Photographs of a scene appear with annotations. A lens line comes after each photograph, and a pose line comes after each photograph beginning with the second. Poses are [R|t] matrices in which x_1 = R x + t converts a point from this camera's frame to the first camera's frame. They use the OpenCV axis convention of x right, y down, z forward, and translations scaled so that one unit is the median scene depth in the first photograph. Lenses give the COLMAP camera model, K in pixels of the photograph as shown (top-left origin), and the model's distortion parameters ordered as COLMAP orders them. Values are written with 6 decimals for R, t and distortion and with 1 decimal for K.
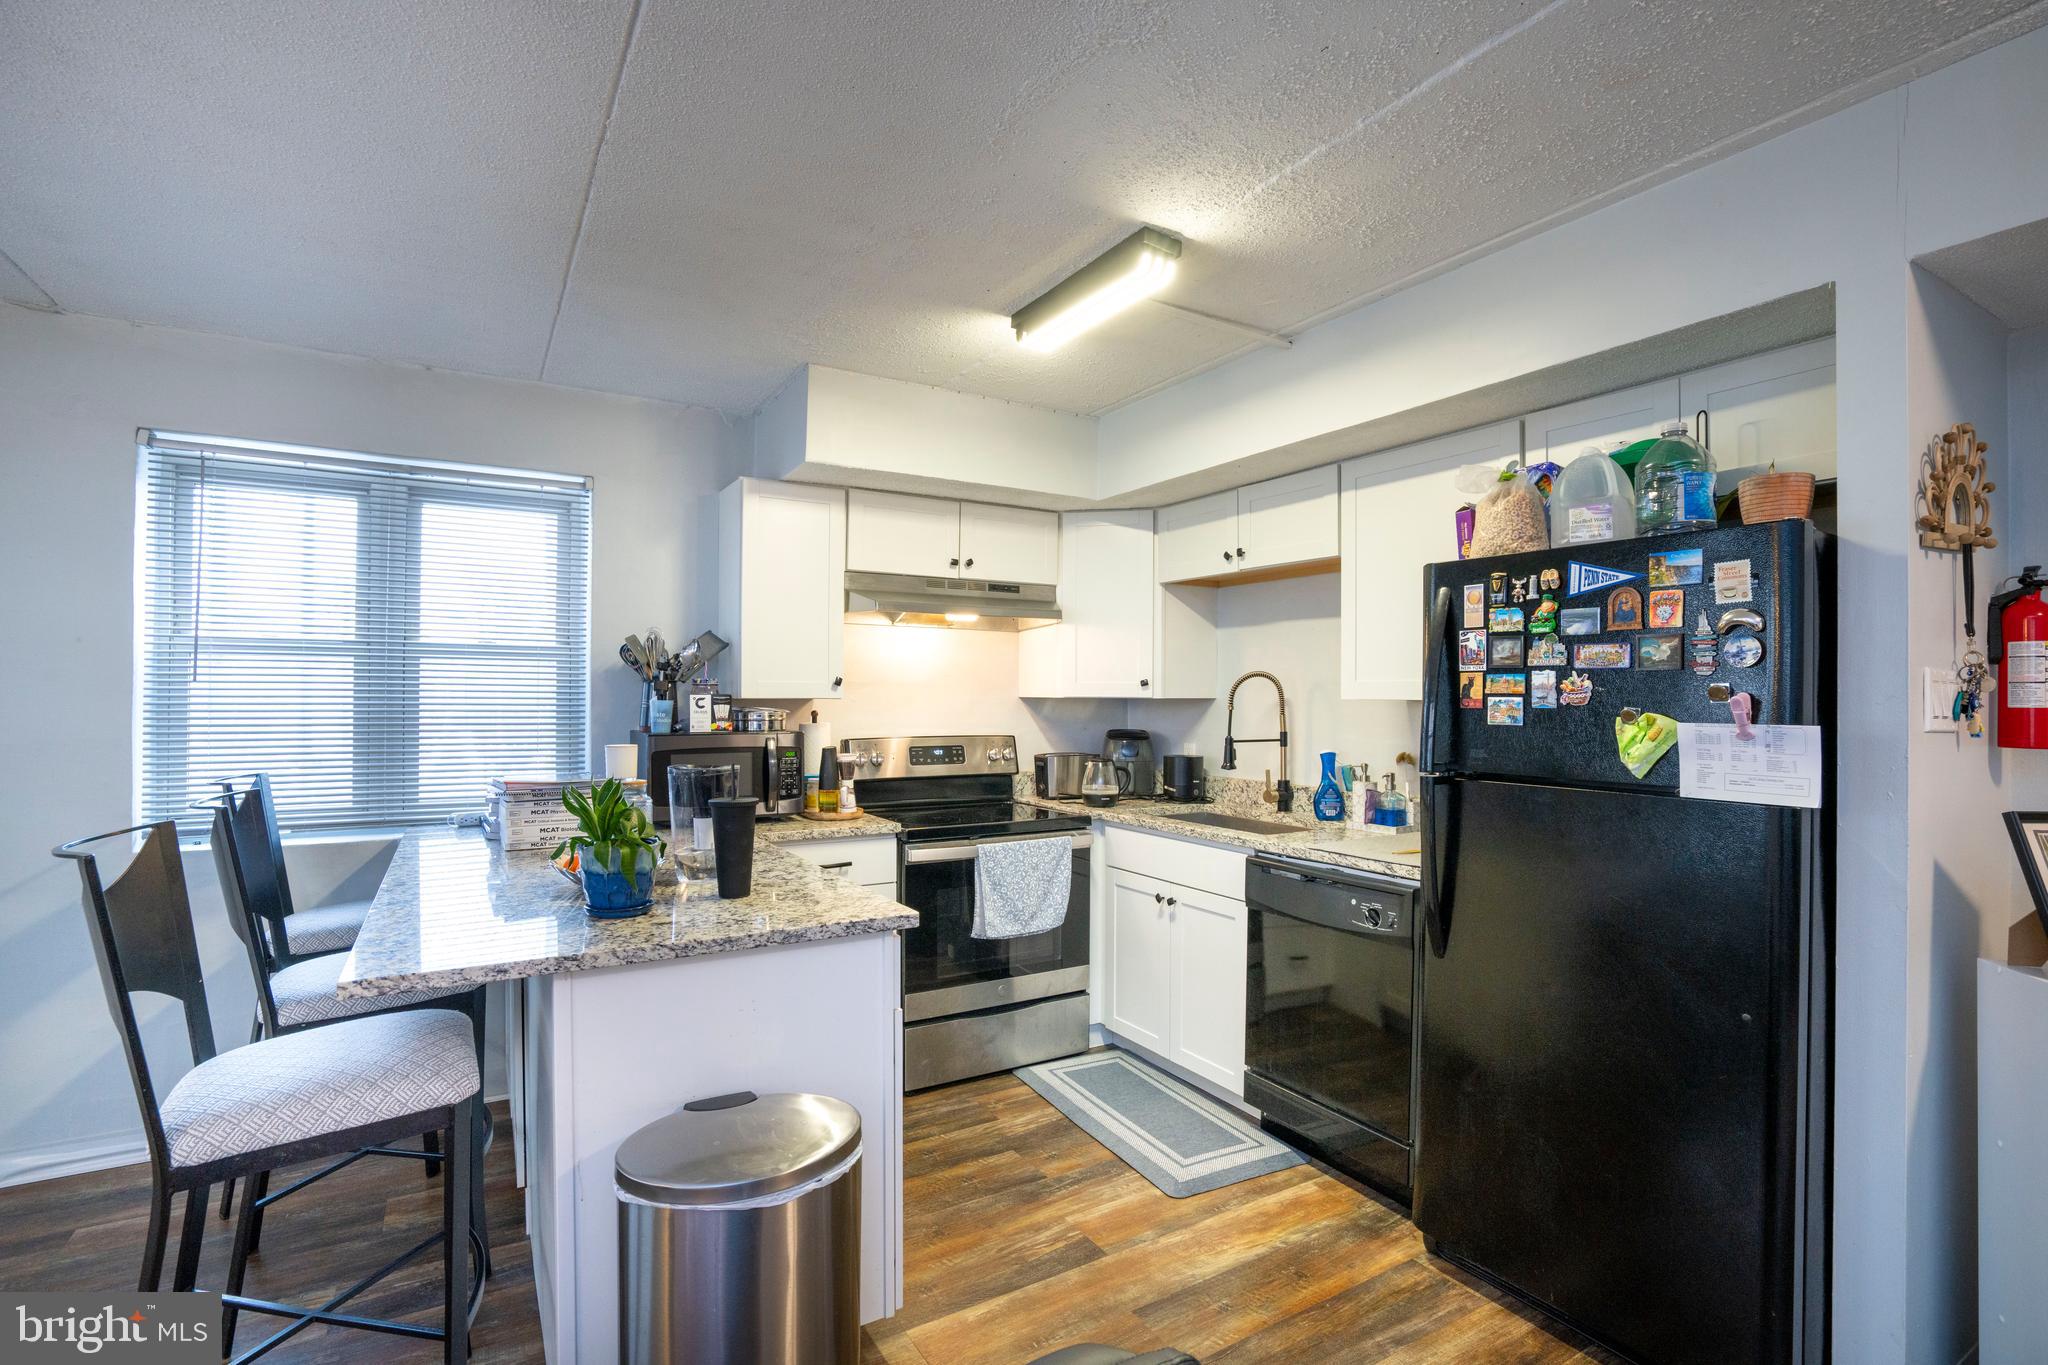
lens RADIAL K [[943.7, 0, 1019.2], [0, 943.7, 689.8], [0, 0, 1]] dist [-0.062651, 0.025764]
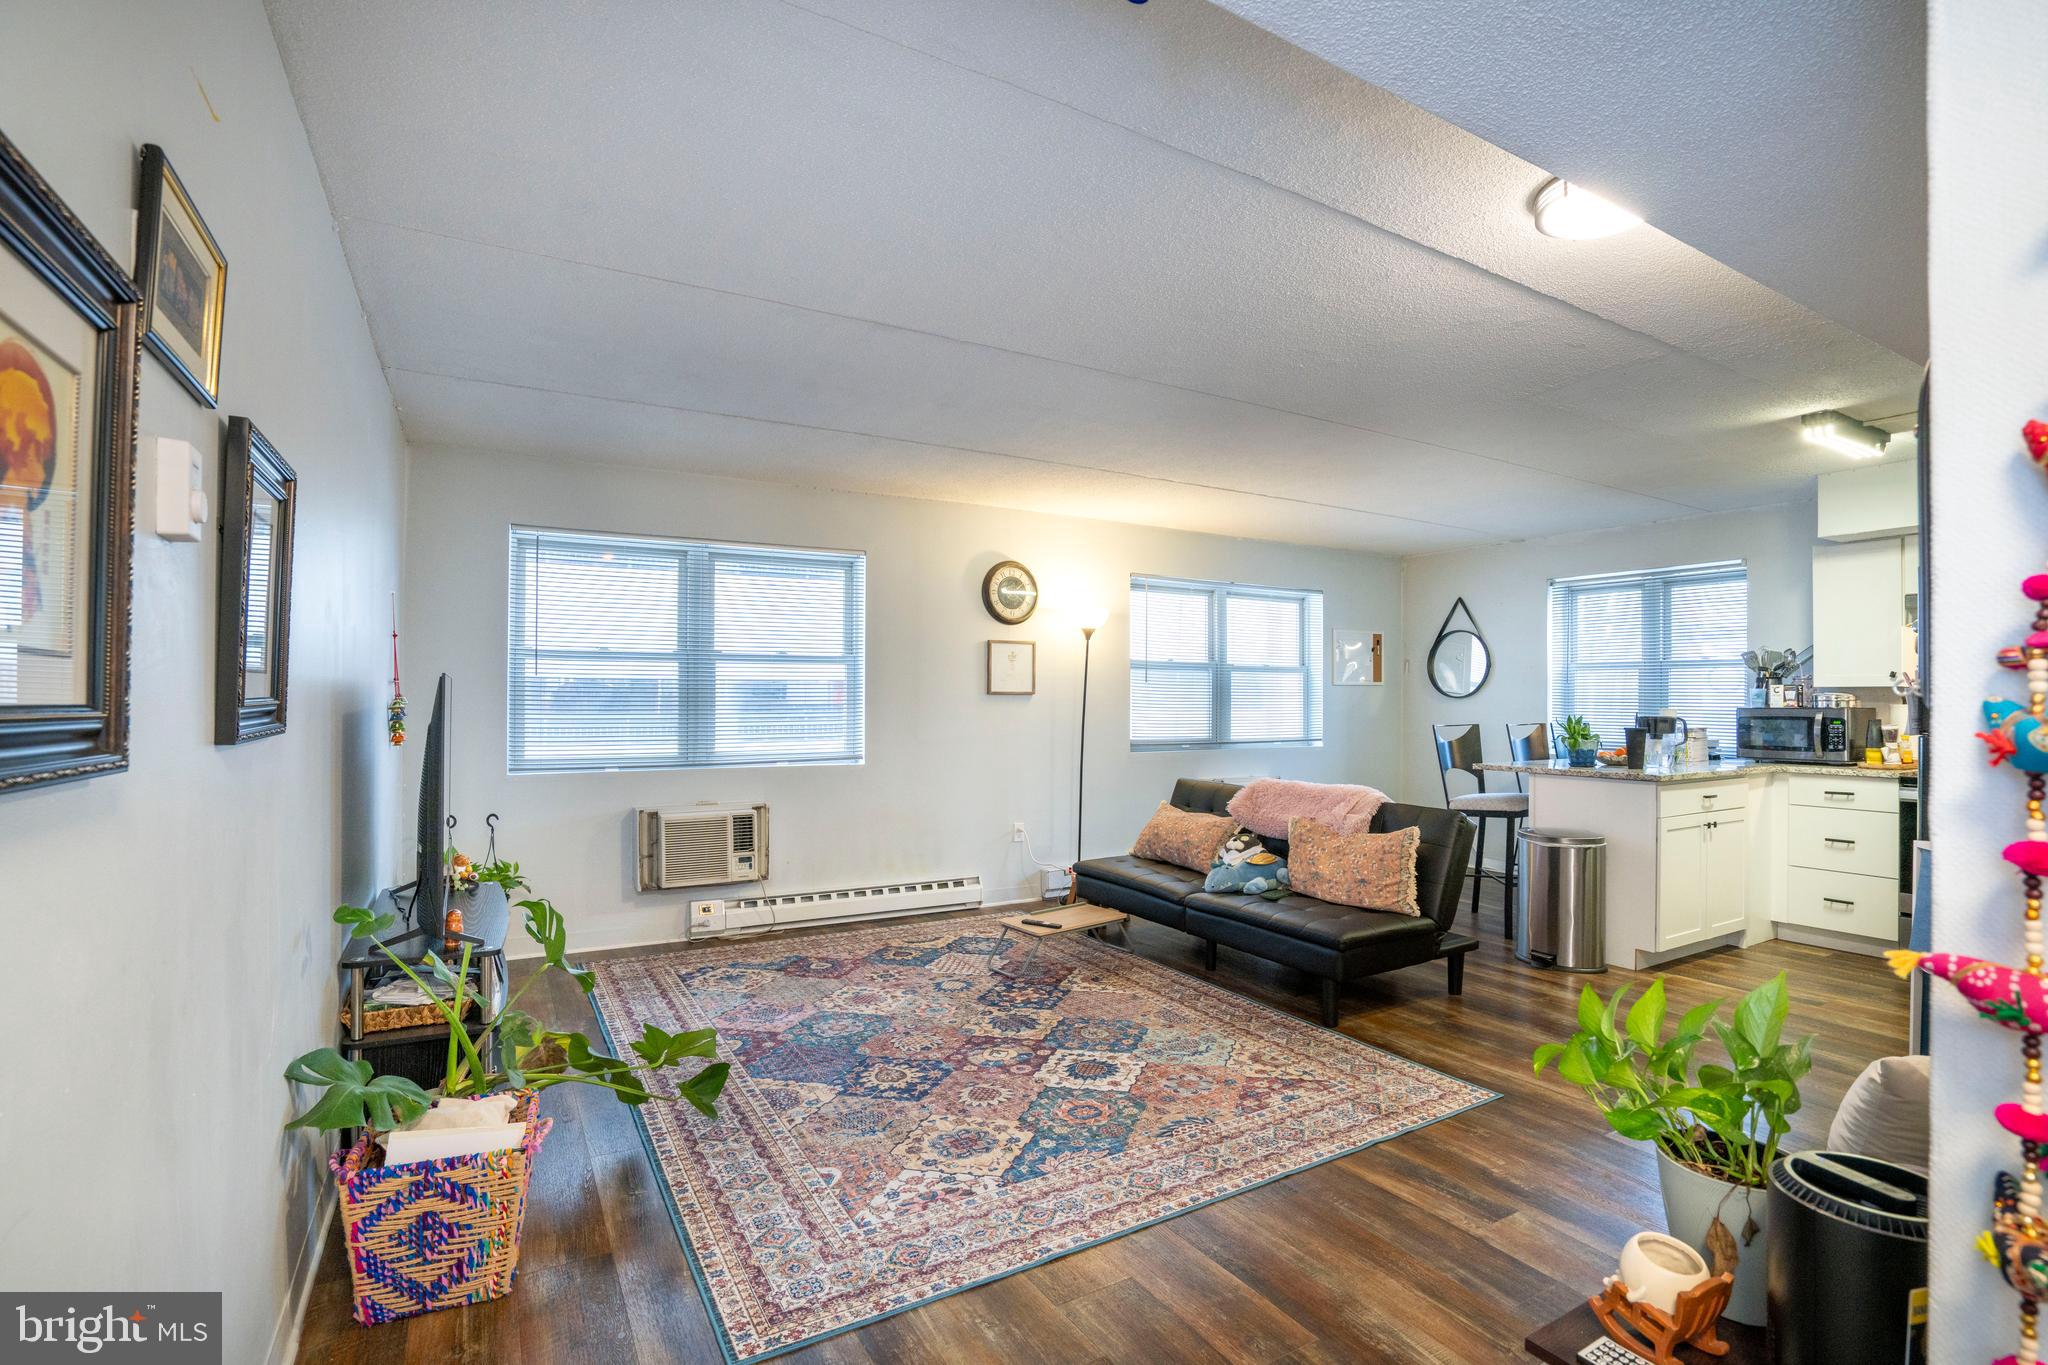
lens RADIAL K [[943.7, 0, 1019.2], [0, 943.7, 689.8], [0, 0, 1]] dist [-0.062651, 0.025764]
pose [[-0.010683, -0.012077, -0.999870, 1.212791], [0.003327, 0.999921, -0.012113, 0.027056], [0.999937, -0.003456, -0.010642, -0.309625]]
